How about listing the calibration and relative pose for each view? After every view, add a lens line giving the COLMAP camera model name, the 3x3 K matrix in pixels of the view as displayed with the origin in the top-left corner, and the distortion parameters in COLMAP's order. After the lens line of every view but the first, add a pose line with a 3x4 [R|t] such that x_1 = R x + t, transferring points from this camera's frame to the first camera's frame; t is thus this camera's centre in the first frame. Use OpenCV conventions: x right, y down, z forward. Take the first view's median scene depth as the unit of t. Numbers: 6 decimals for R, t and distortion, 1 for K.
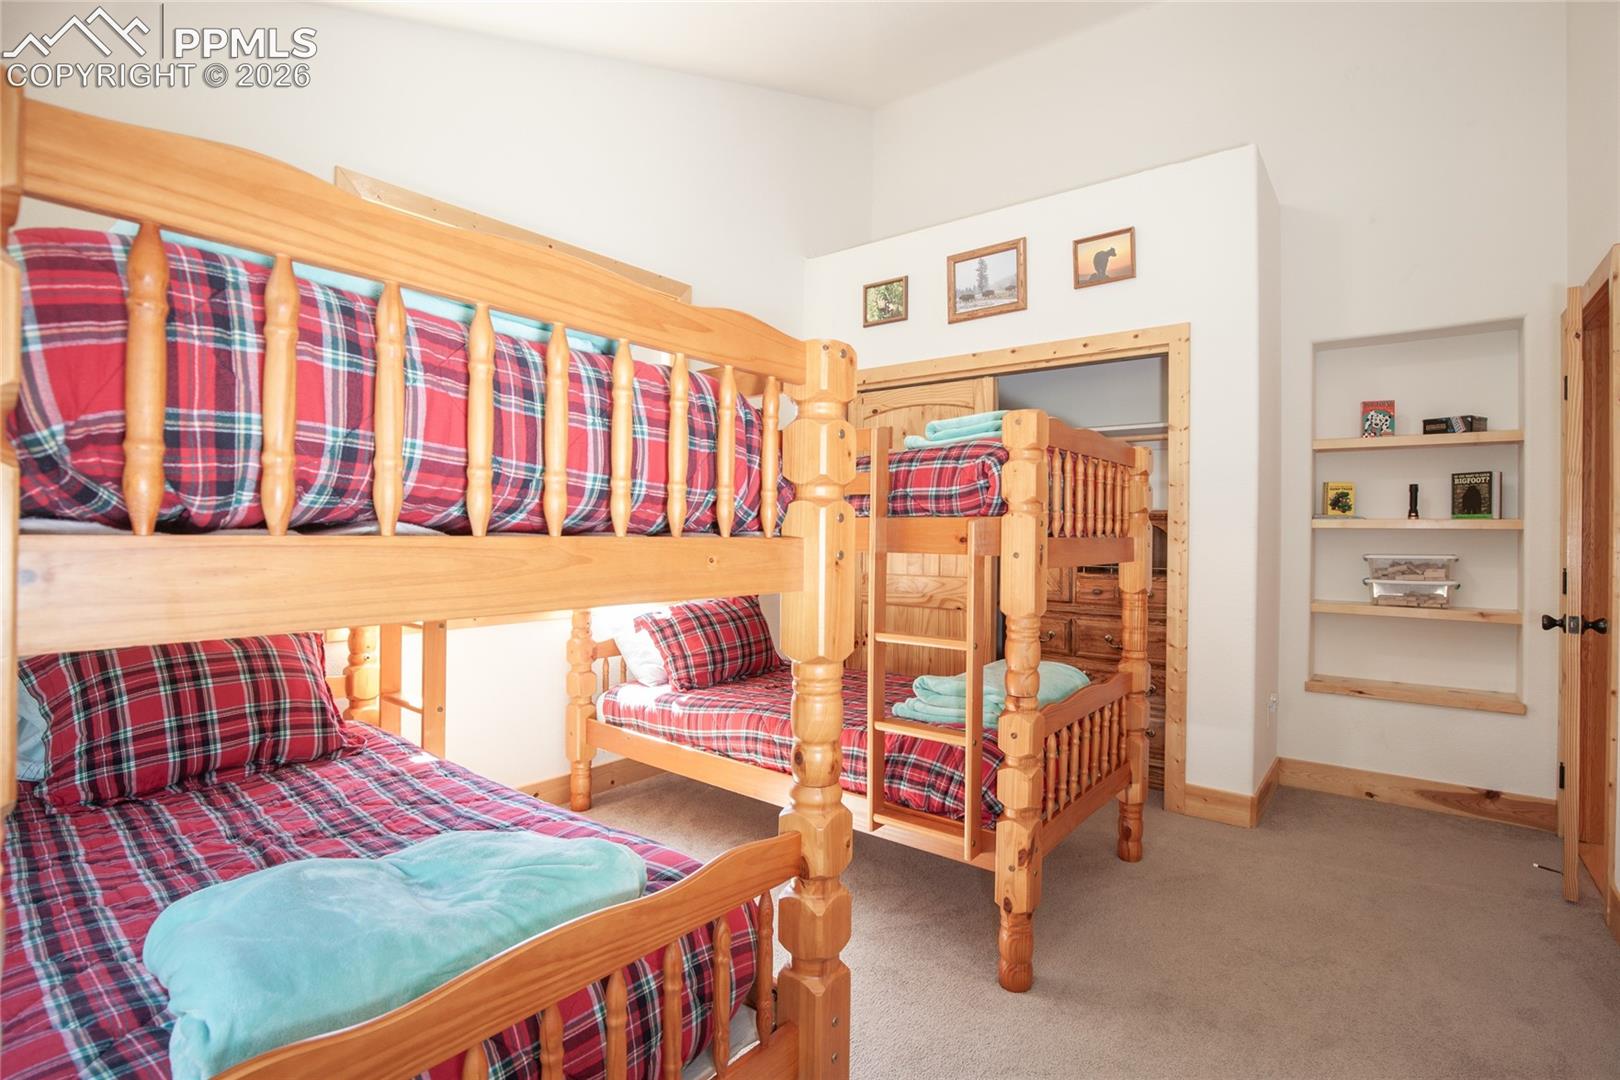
lens RADIAL K [[764.3, 0, 809.0], [0, 764.3, 561.9], [0, 0, 1]] dist [-0.026313, 0.000881]
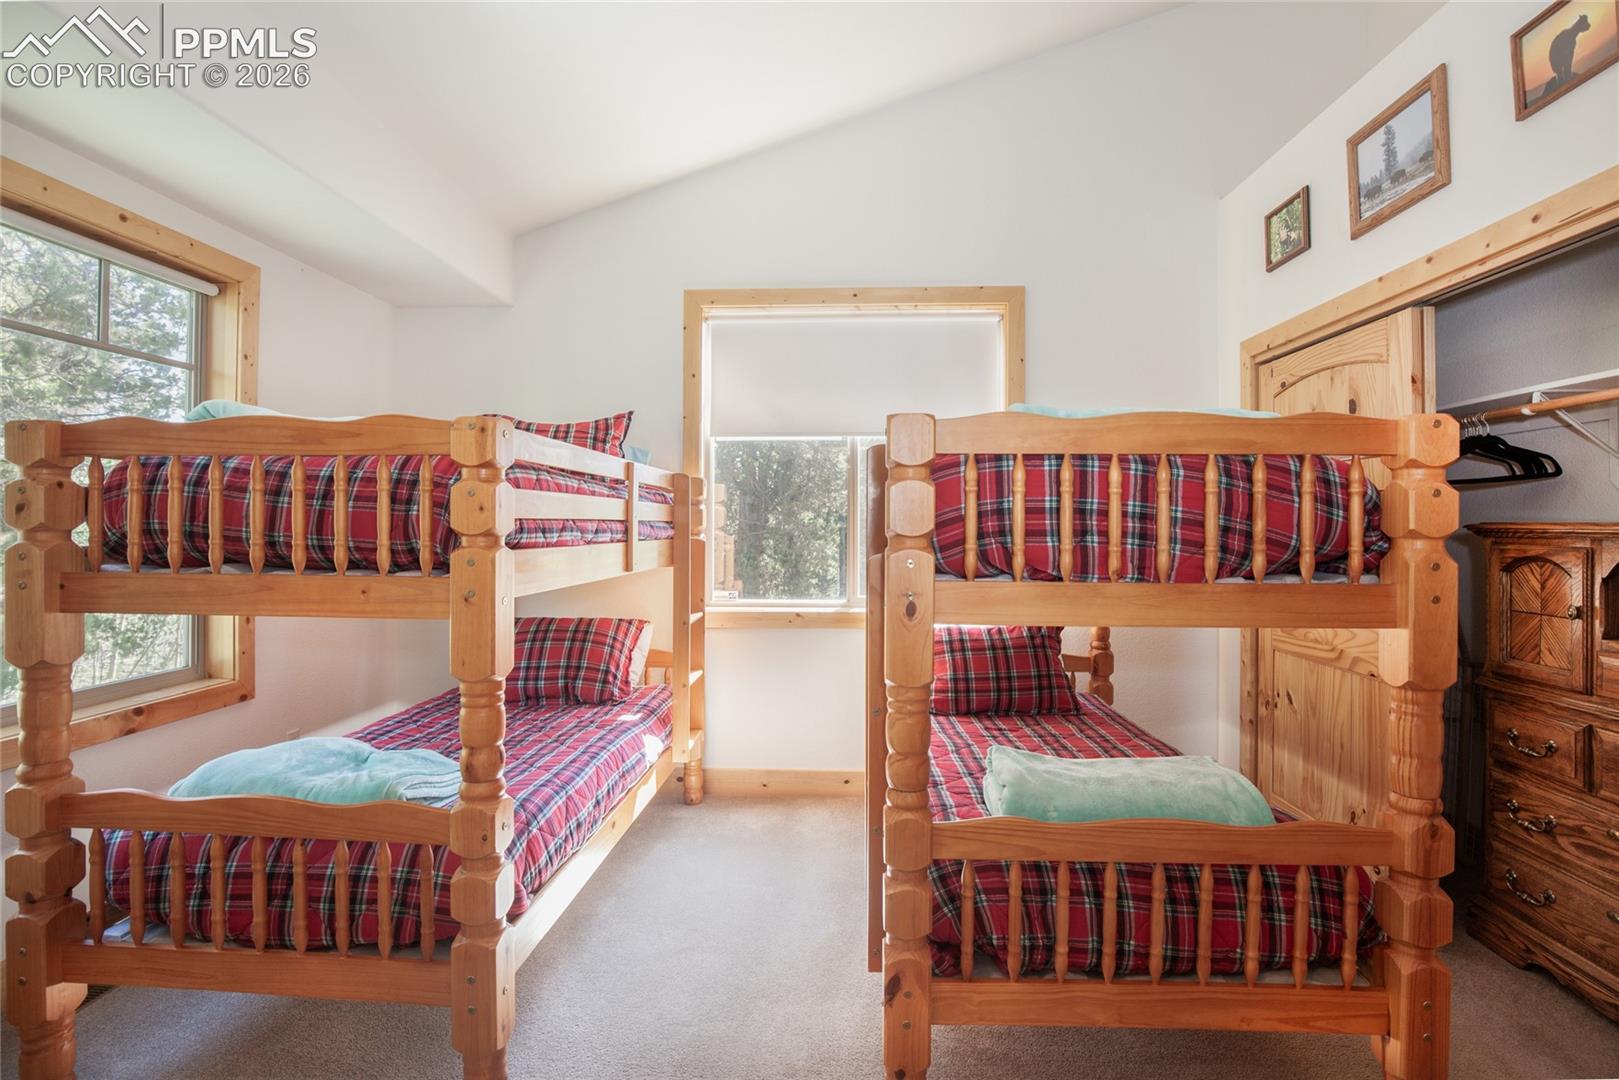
lens RADIAL K [[768.0, 0, 811.9], [0, 768.0, 547.9], [0, 0, 1]] dist [-0.017480, 0.000576]
pose [[0.577383, 0.013119, -0.816368, 0.478536], [-0.030764, 0.999510, -0.005696, -0.030235], [0.815893, 0.028404, 0.577504, 0.262386]]
